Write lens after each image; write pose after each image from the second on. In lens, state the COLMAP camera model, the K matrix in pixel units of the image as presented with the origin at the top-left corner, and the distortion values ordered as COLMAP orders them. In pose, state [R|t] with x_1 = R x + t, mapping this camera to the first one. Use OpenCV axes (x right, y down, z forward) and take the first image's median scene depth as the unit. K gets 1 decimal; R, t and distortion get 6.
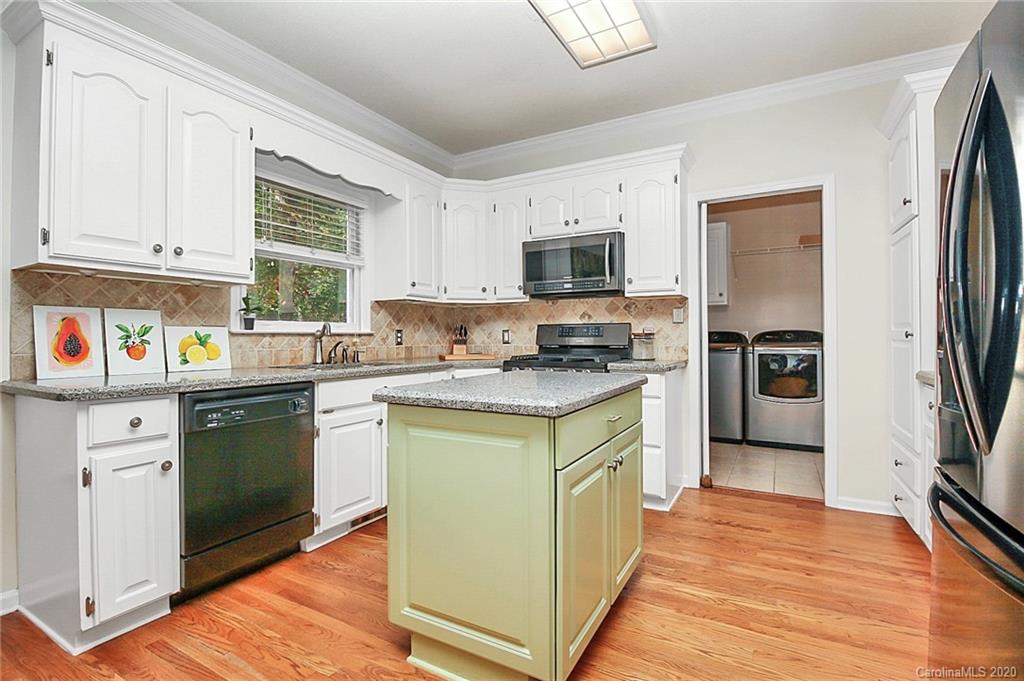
lens RADIAL K [[473.8, 0, 524.1], [0, 473.8, 340.7], [0, 0, 1]] dist [-0.003807, -0.009565]
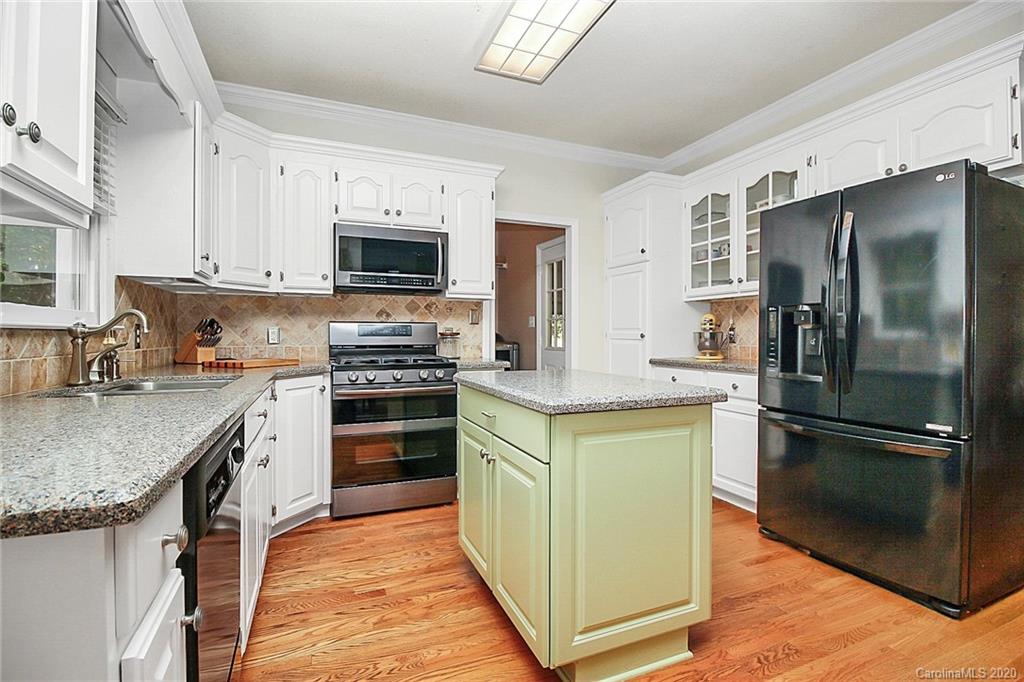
lens RADIAL K [[473.8, 0, 502.7], [0, 473.8, 339.5], [0, 0, 1]] dist [-0.003807, -0.009565]
pose [[0.635921, -0.003492, 0.771746, -0.512015], [0.002384, 0.999994, 0.002560, -0.003847], [-0.771751, 0.000212, 0.635925, 0.263310]]
